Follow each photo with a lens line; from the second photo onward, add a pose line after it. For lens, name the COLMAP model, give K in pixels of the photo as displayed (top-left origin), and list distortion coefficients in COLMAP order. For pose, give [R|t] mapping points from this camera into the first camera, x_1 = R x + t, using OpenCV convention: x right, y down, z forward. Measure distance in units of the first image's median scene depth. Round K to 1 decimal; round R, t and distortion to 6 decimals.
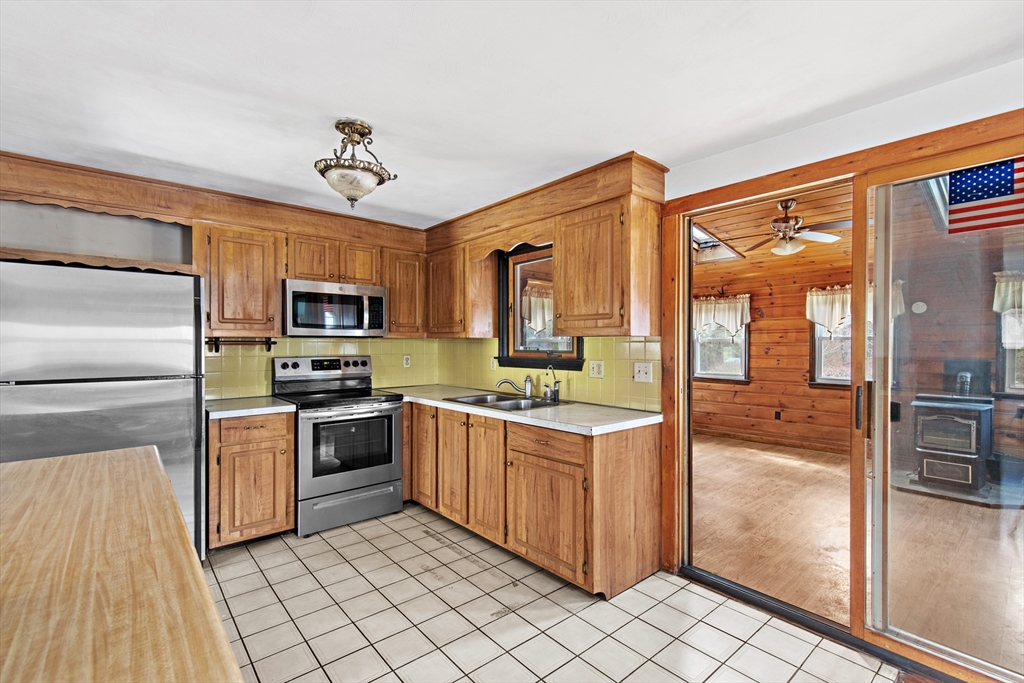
lens RADIAL K [[460.5, 0, 516.3], [0, 460.5, 346.9], [0, 0, 1]] dist [0.012518, -0.002872]
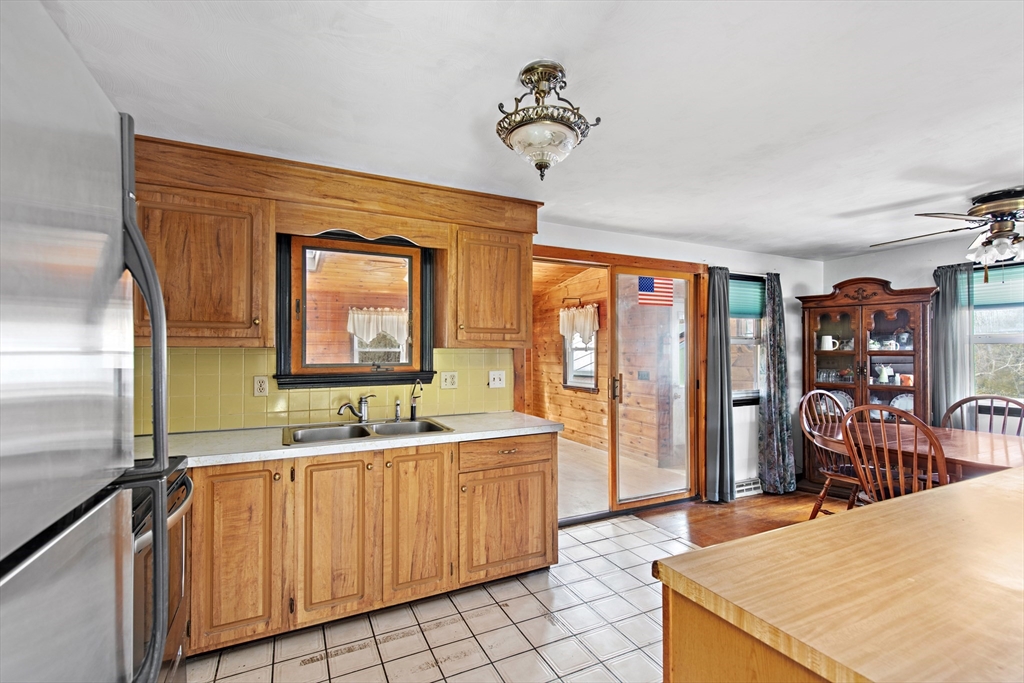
lens RADIAL K [[460.5, 0, 515.5], [0, 460.5, 346.4], [0, 0, 1]] dist [0.012518, -0.002872]
pose [[0.249010, 0.012257, 0.968423, -0.744390], [0.009513, 0.999841, -0.015101, -0.009345], [-0.968454, 0.012973, 0.248854, 0.578534]]
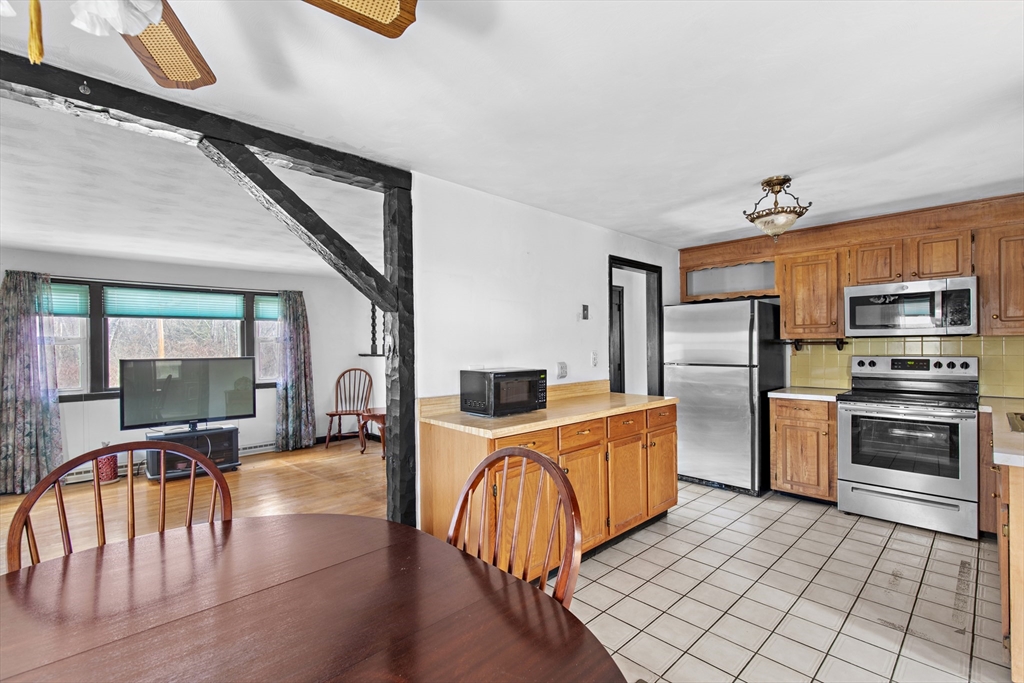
lens RADIAL K [[460.5, 0, 514.9], [0, 460.5, 346.6], [0, 0, 1]] dist [0.012518, -0.002872]
pose [[0.059740, -0.000454, -0.998214, 0.624847], [0.001522, 0.999999, -0.000363, -0.000587], [0.998213, -0.001498, 0.059740, 0.116638]]
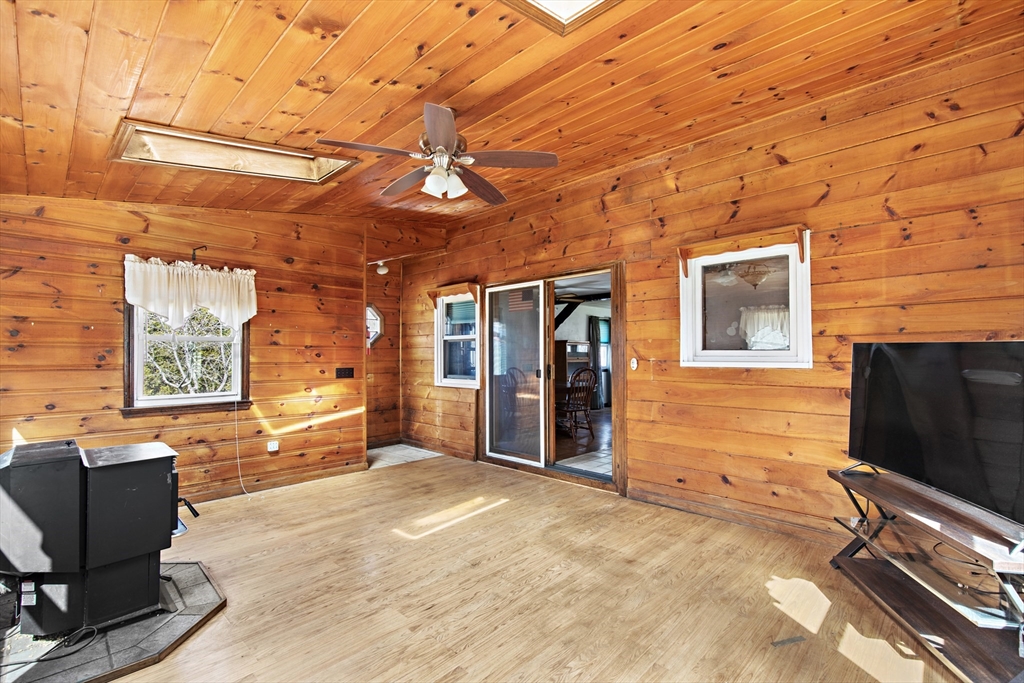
lens RADIAL K [[460.5, 0, 516.4], [0, 460.5, 350.7], [0, 0, 1]] dist [0.012518, -0.002872]
pose [[-0.995661, 0.003478, -0.092985, 0.734796], [0.003782, 0.999988, -0.003098, 0.014080], [0.092973, -0.003437, -0.995663, 2.194430]]
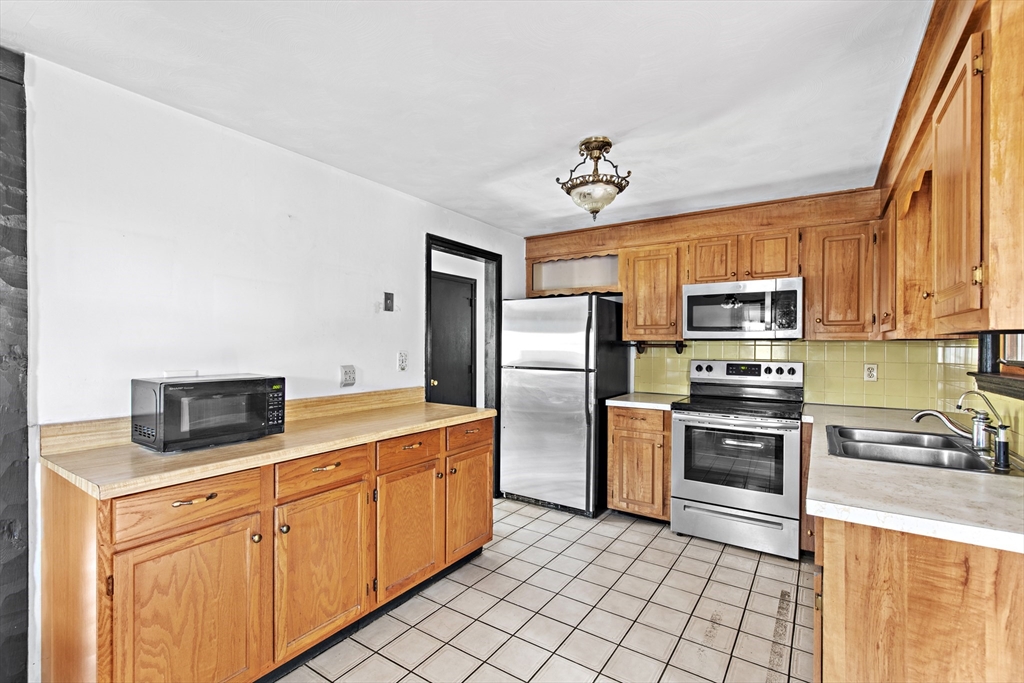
lens RADIAL K [[460.5, 0, 514.4], [0, 460.5, 346.8], [0, 0, 1]] dist [0.012518, -0.002872]
pose [[0.269709, 0.005204, -0.962928, 0.427030], [-0.013536, 0.999907, 0.001612, -0.003227], [0.962847, 0.012599, 0.269755, 0.360097]]
